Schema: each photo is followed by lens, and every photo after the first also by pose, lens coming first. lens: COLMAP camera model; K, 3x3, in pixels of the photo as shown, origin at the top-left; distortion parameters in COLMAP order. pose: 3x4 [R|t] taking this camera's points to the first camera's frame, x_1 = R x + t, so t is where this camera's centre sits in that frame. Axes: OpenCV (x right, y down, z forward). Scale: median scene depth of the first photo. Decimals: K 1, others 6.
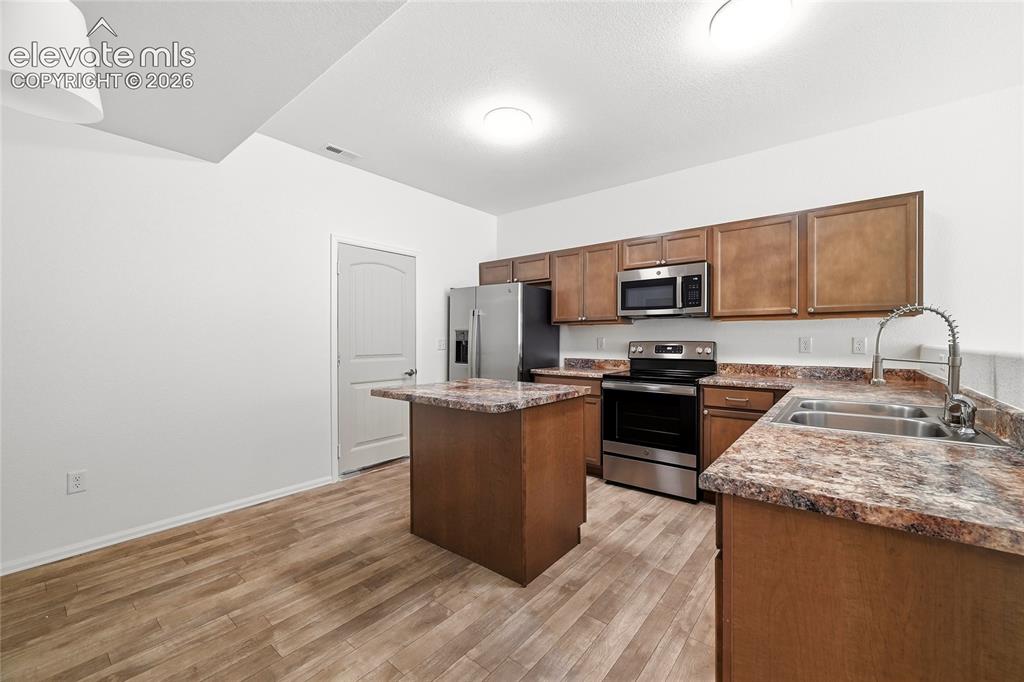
lens RADIAL K [[409.9, 0, 515.3], [0, 409.9, 337.4], [0, 0, 1]] dist [-0.000799, -0.000122]
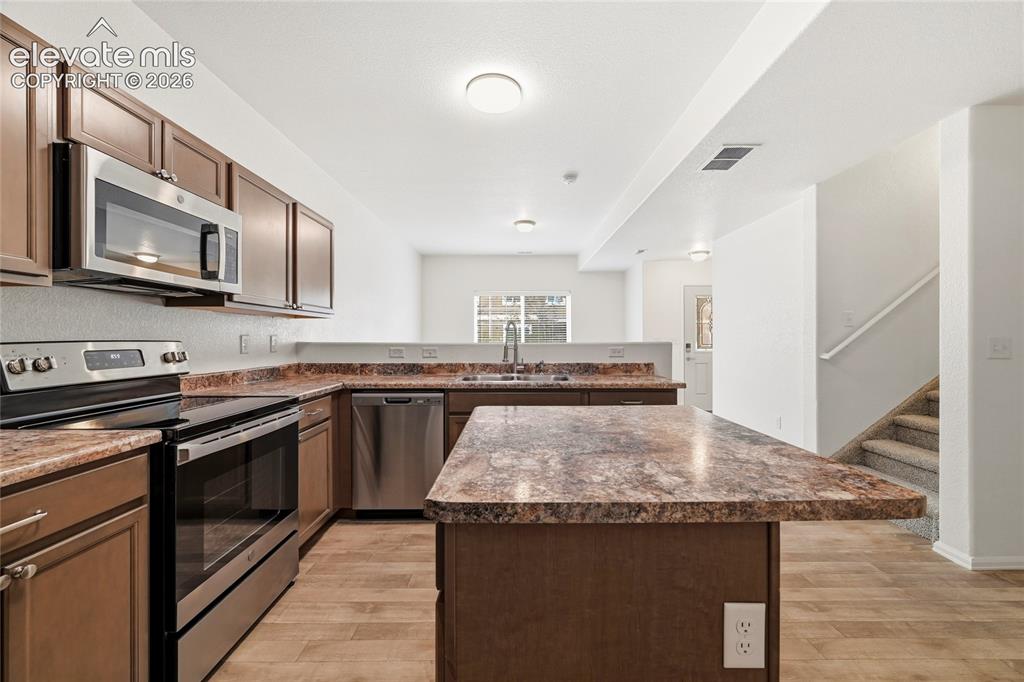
lens RADIAL K [[409.9, 0, 515.3], [0, 409.9, 337.4], [0, 0, 1]] dist [-0.000799, -0.000122]
pose [[-0.630641, 0.002952, 0.776069, -0.311041], [-0.004579, 0.999961, -0.007524, 0.008309], [-0.776061, -0.008298, -0.630603, 1.131174]]
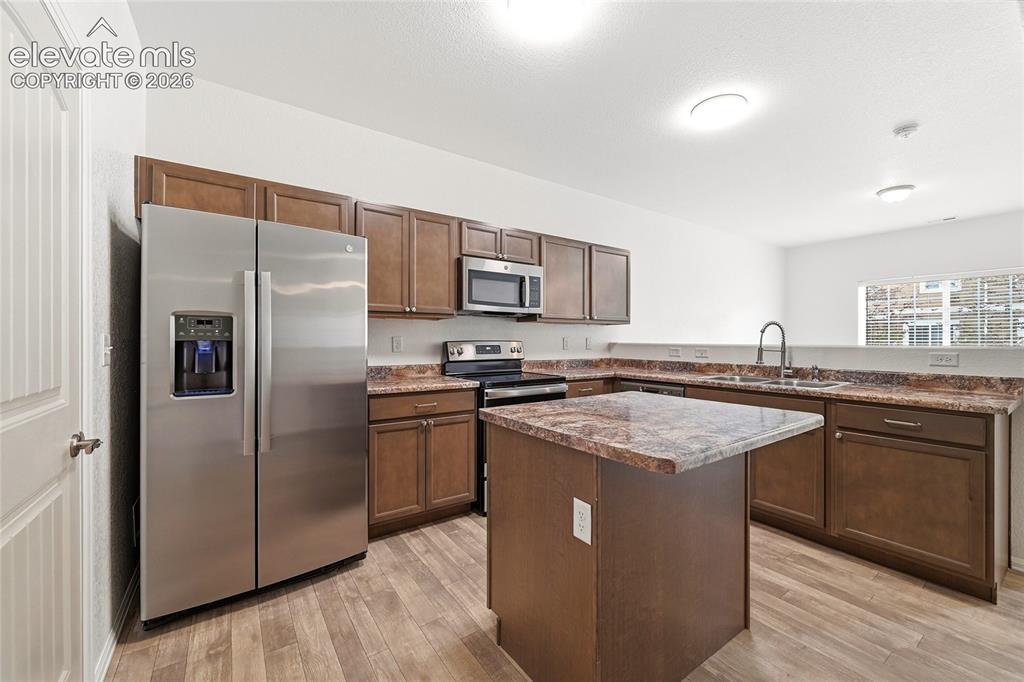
lens RADIAL K [[410.4, 0, 516.8], [0, 410.4, 340.3], [0, 0, 1]] dist [0.000032, -0.000146]
pose [[0.271962, -0.000863, 0.962308, -0.618509], [-0.008718, 0.999956, 0.003361, 0.005421], [-0.962268, -0.009303, 0.271943, 0.817409]]
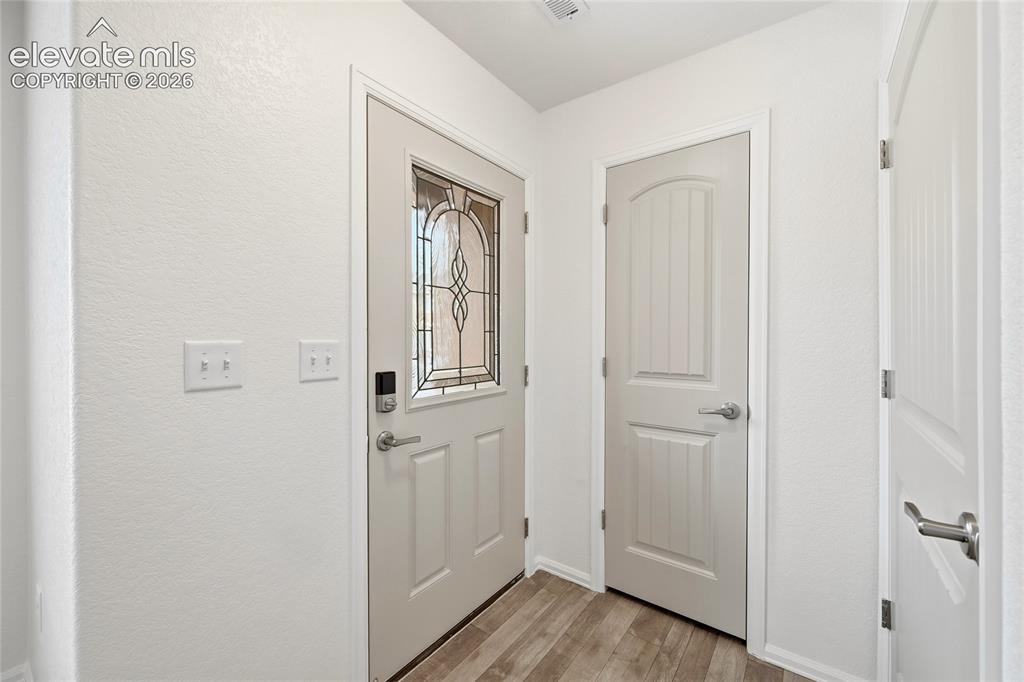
lens RADIAL K [[409.9, 0, 515.3], [0, 409.9, 337.4], [0, 0, 1]] dist [-0.000799, -0.000122]
pose [[-0.998844, -0.000343, -0.048070, 0.092354], [-0.000080, 0.999985, -0.005472, -0.001836], [0.048071, -0.005462, -0.998829, 1.159298]]
